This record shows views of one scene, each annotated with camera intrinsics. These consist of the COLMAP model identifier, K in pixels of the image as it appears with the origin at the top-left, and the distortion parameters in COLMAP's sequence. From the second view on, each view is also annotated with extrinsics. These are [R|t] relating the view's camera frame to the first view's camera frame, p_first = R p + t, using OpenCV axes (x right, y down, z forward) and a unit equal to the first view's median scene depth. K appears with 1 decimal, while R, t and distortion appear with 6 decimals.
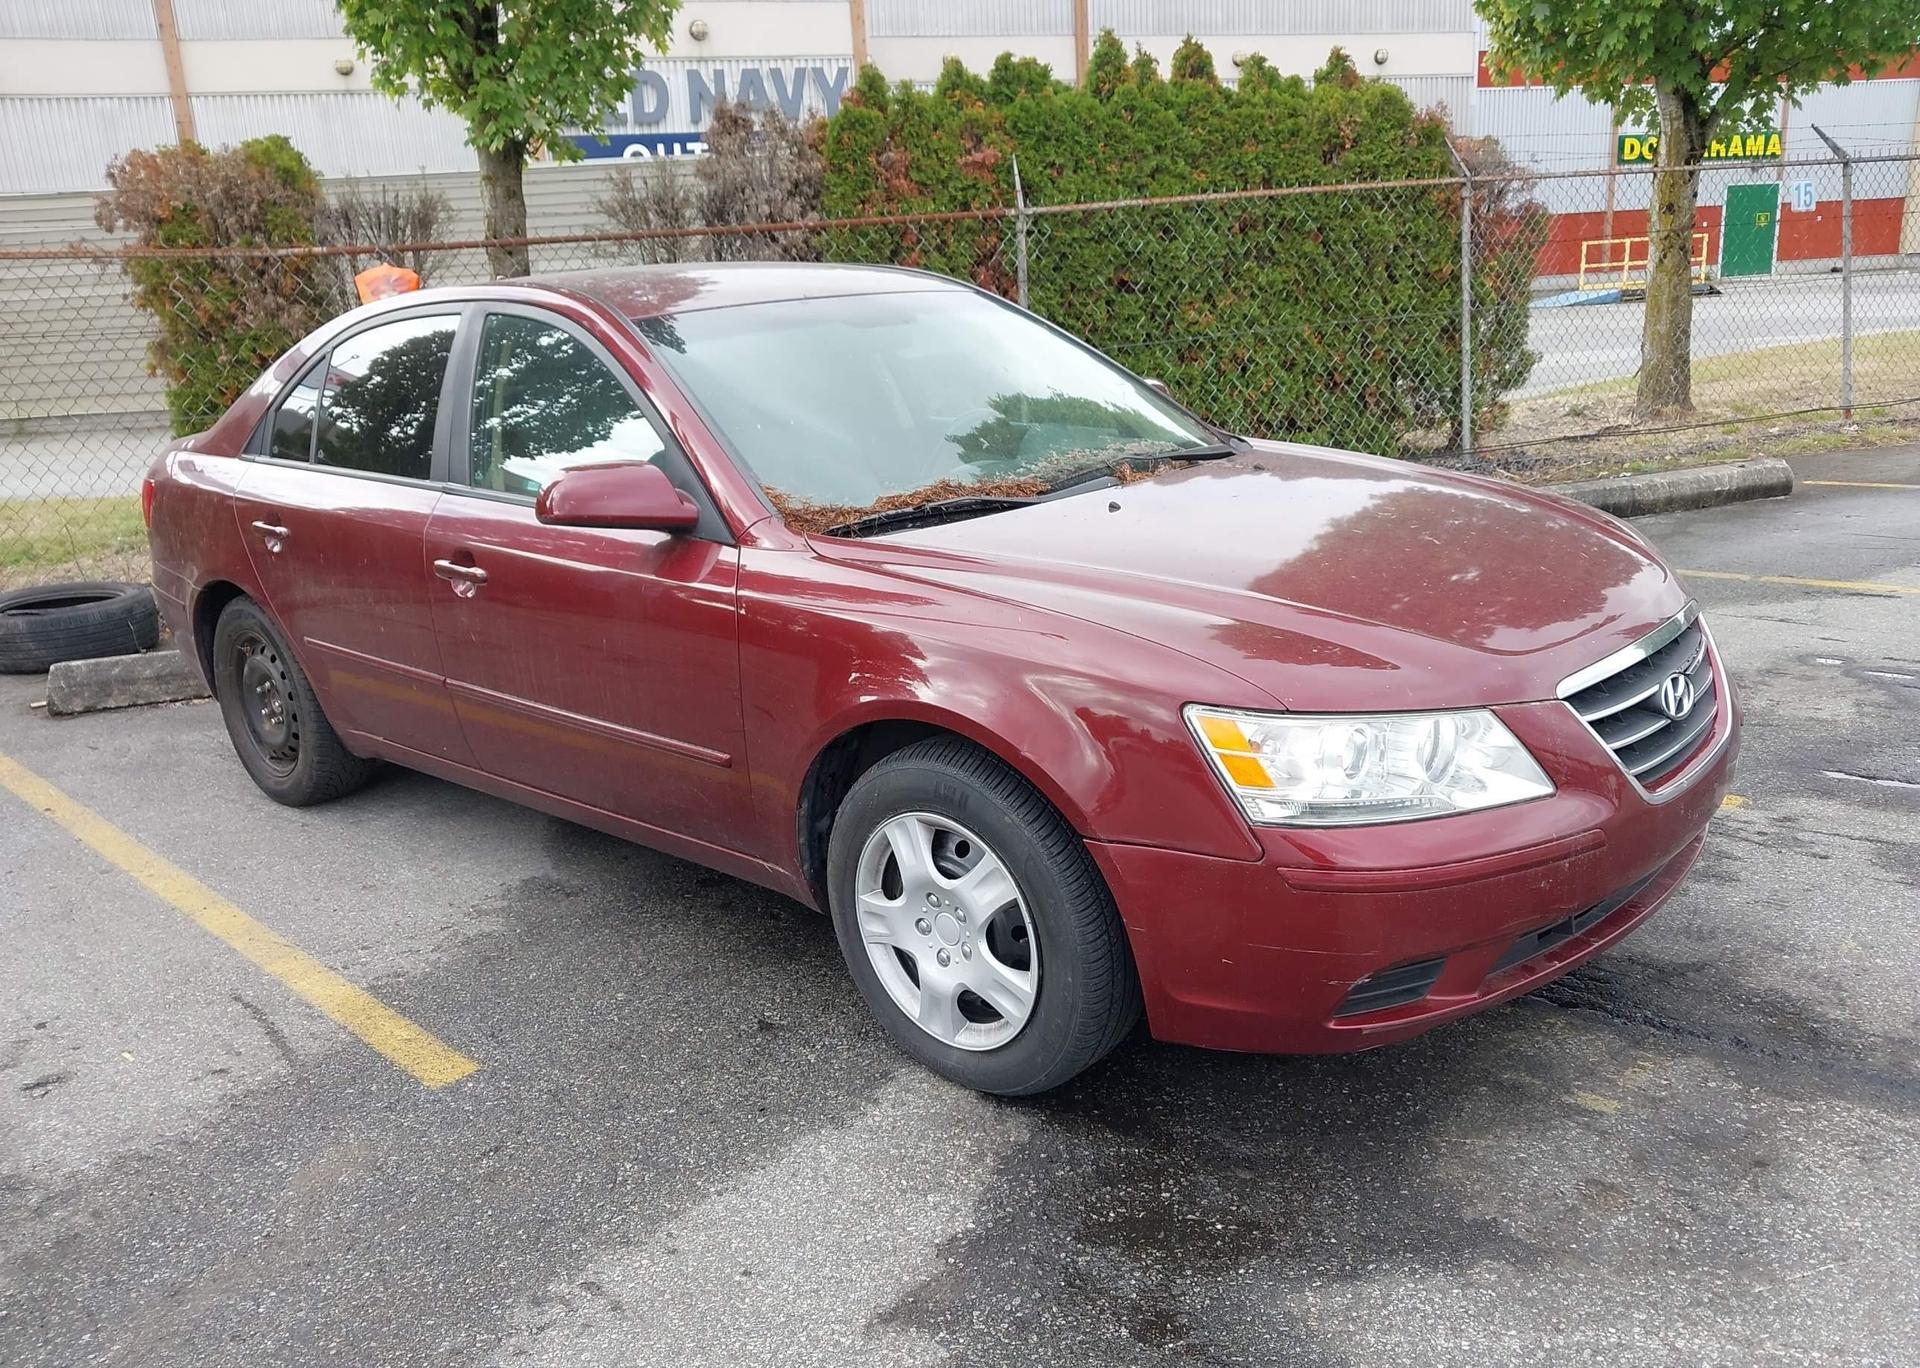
lens RADIAL K [[1556.1, 0, 938.2], [0, 1556.1, 643.9], [0, 0, 1]] dist [-0.016082, 0.022320]
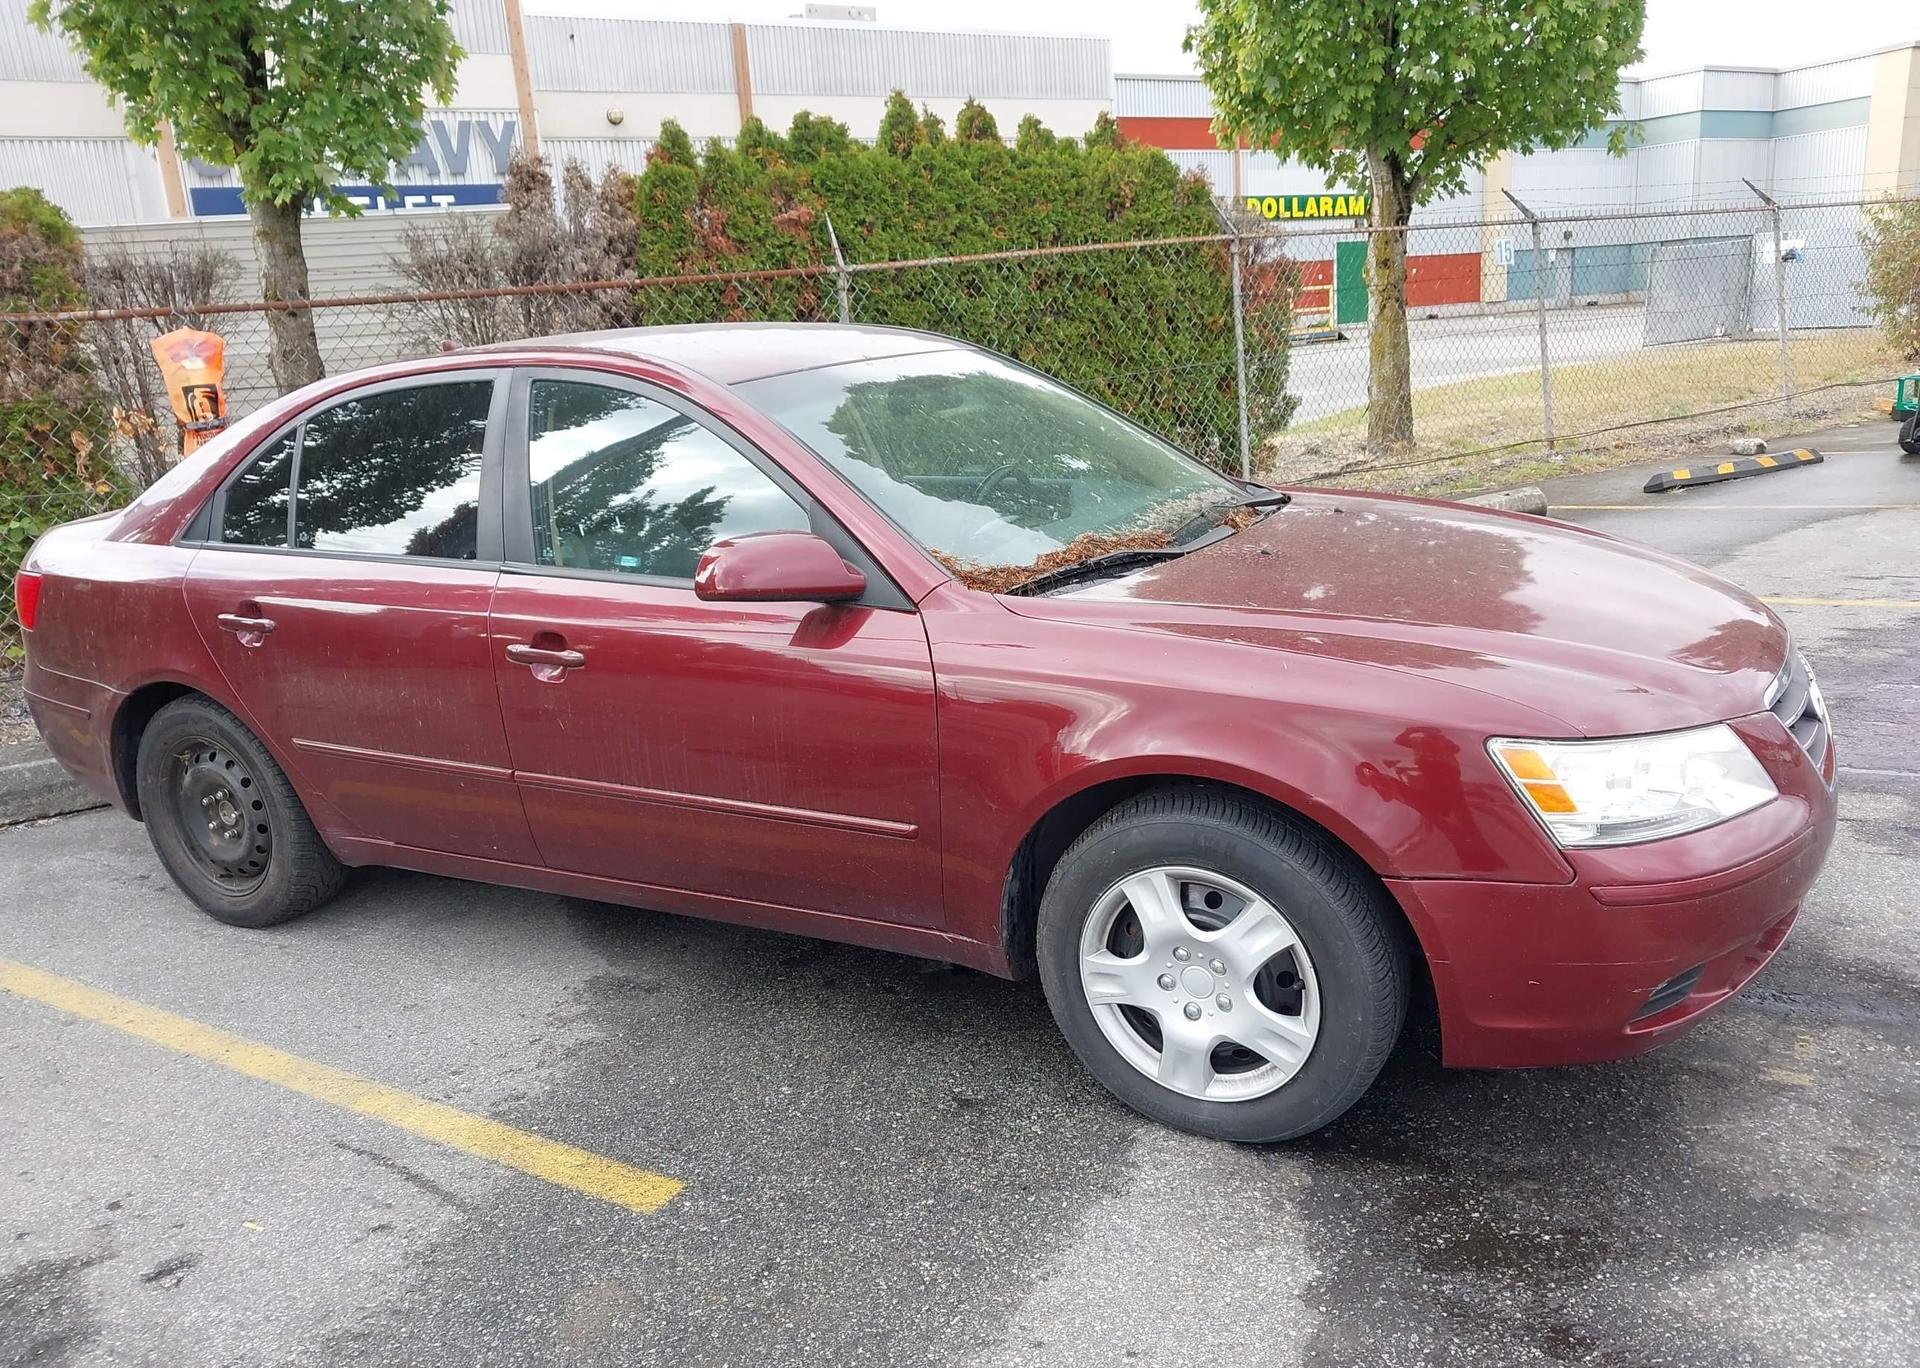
lens RADIAL K [[1556.1, 0, 938.2], [0, 1556.1, 643.9], [0, 0, 1]] dist [-0.016082, 0.022320]
pose [[0.973642, -0.056559, 0.220956, -0.119343], [0.063853, 0.997621, -0.026000, -0.005991], [-0.218960, 0.039423, 0.974937, 0.016418]]
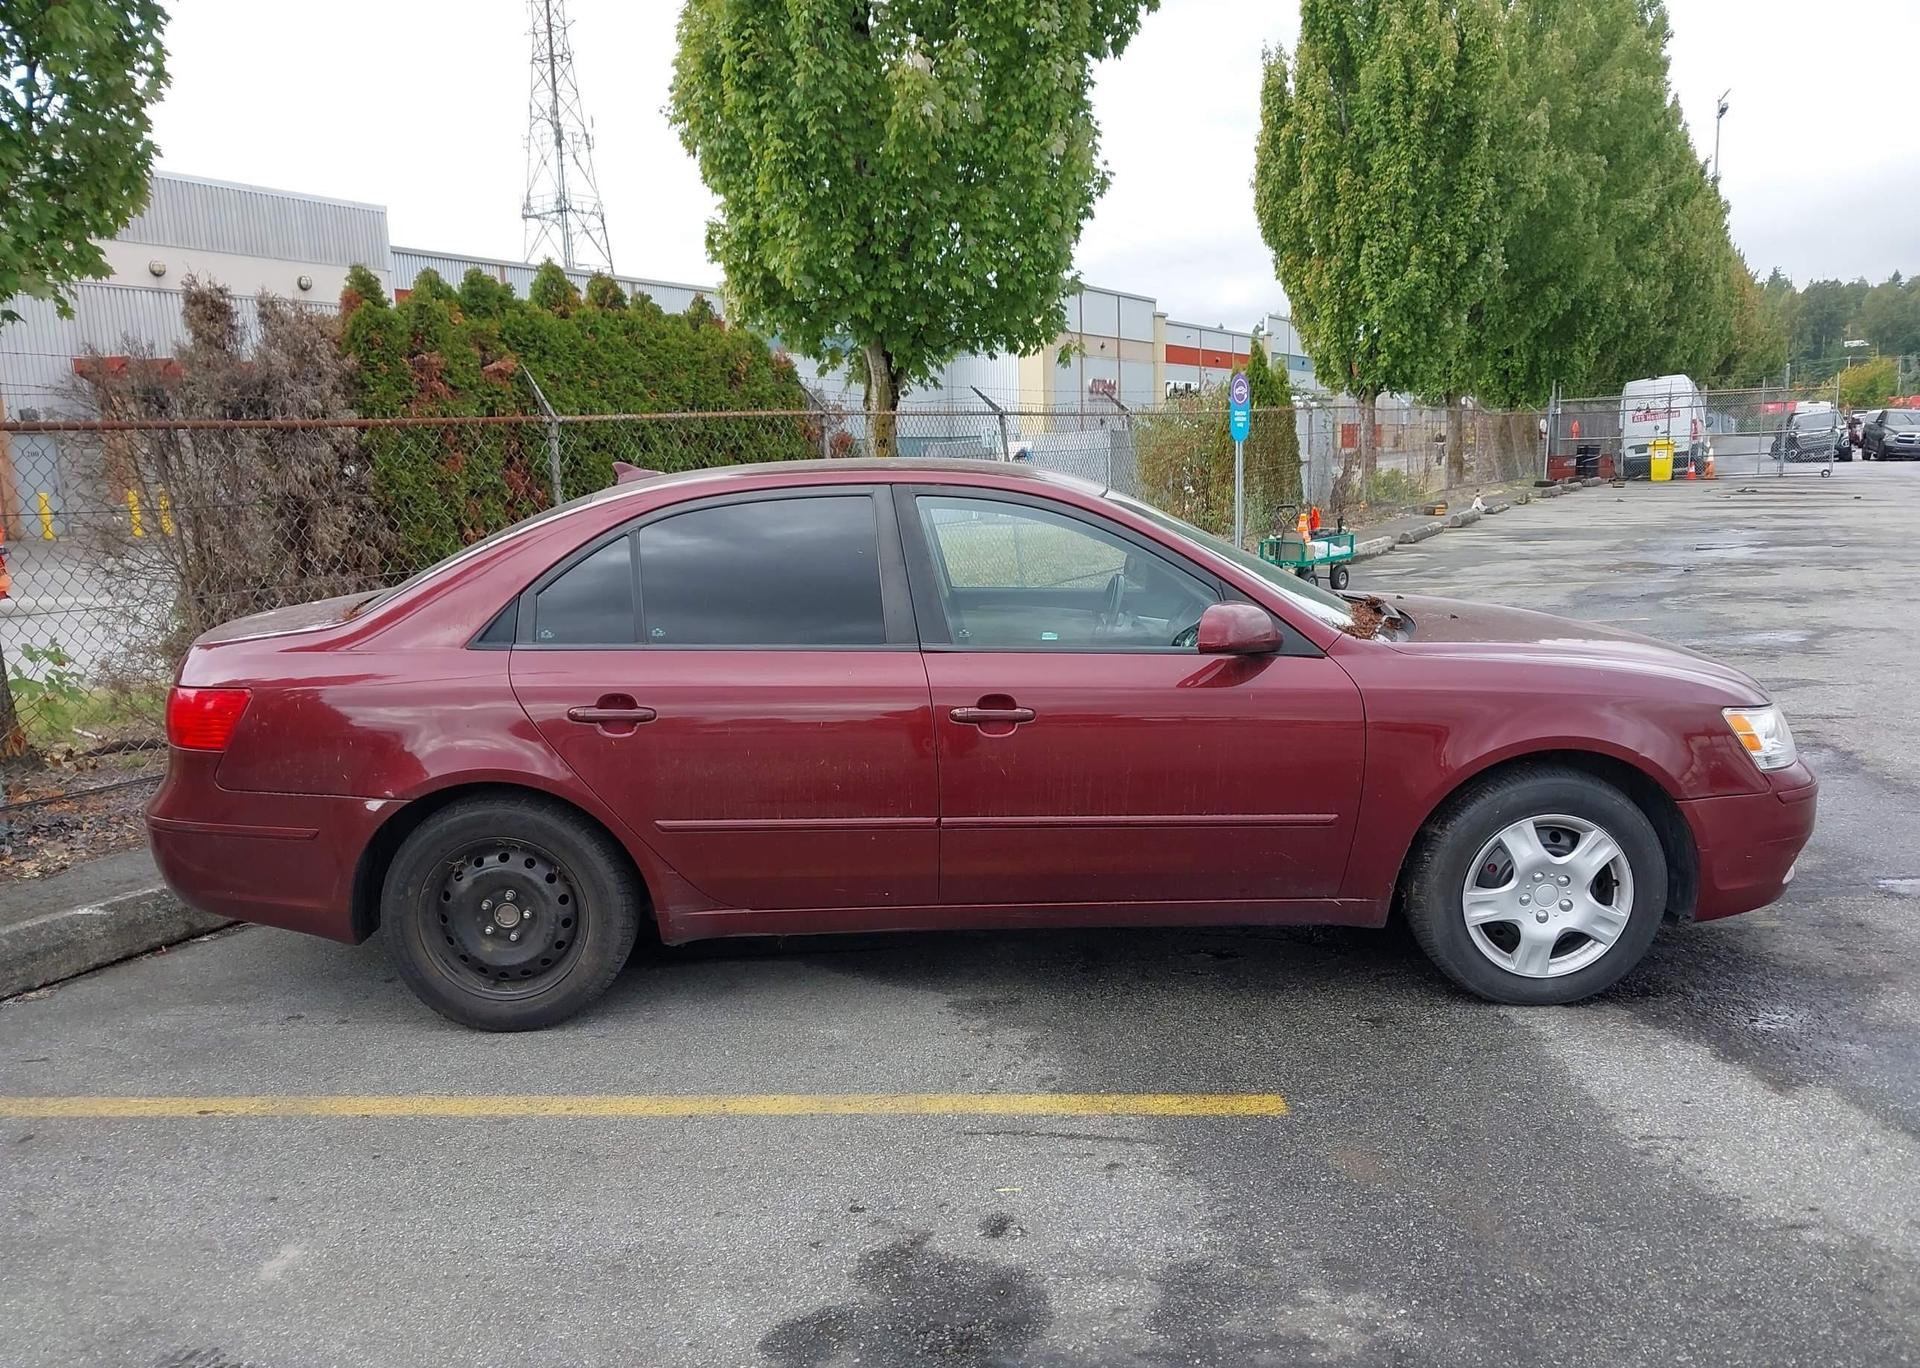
lens RADIAL K [[1527.3, 0, 957.2], [0, 1527.3, 679.5], [0, 0, 1]] dist [0.011349, -0.013455]
pose [[0.730138, -0.063713, 0.680323, -0.452470], [0.142416, 0.987967, -0.060319, -0.004161], [-0.668293, 0.140930, 0.730426, 0.089253]]
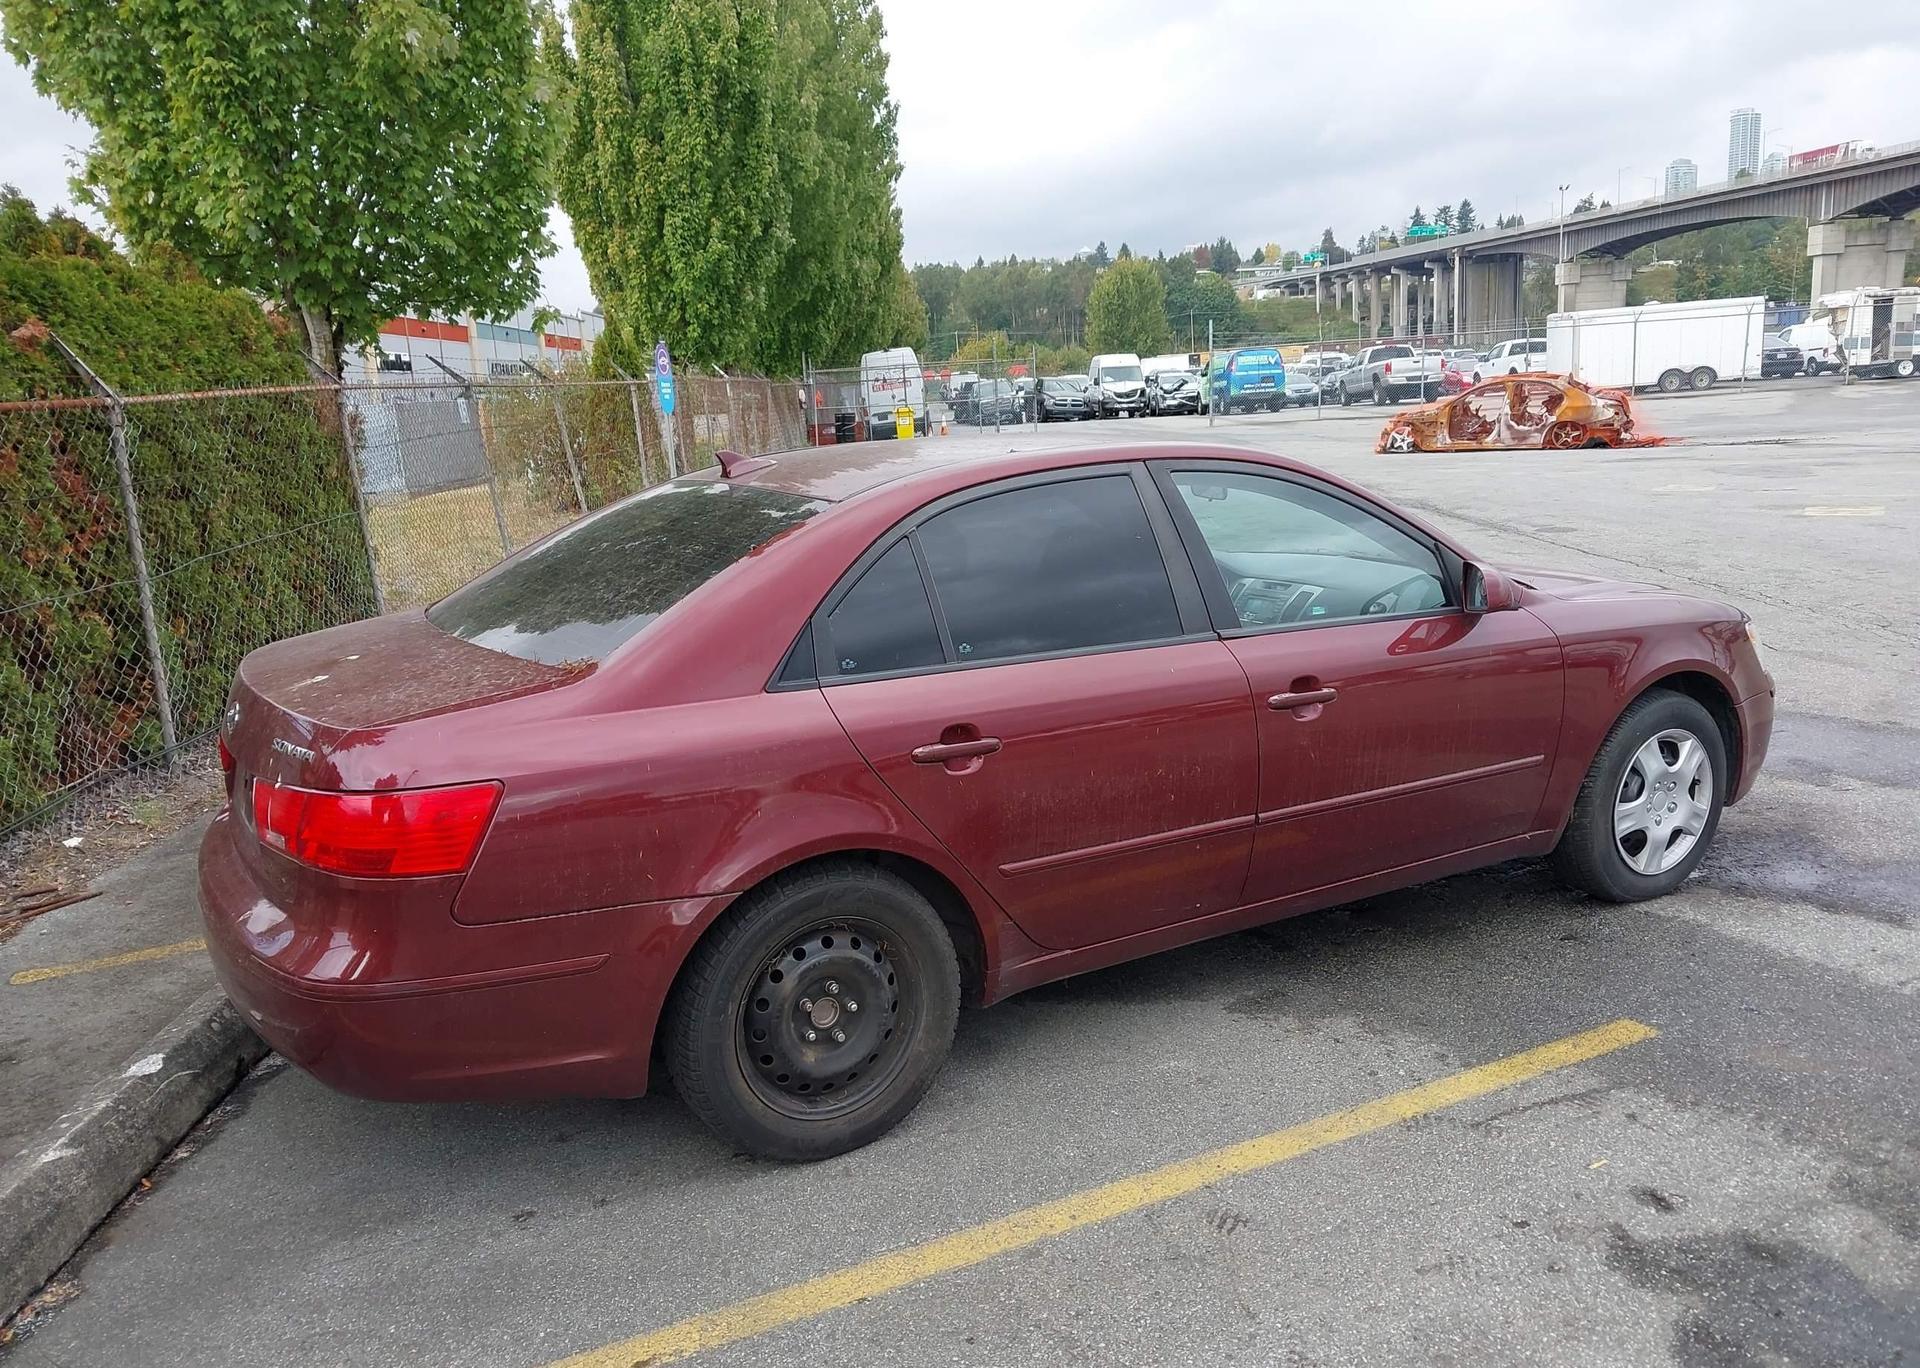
lens RADIAL K [[1527.3, 0, 957.2], [0, 1527.3, 679.5], [0, 0, 1]] dist [0.011349, -0.013455]
pose [[0.291910, -0.134741, 0.946907, -0.578645], [0.250382, 0.966267, 0.060309, -0.077039], [-0.923091, 0.219483, 0.315800, 0.373850]]
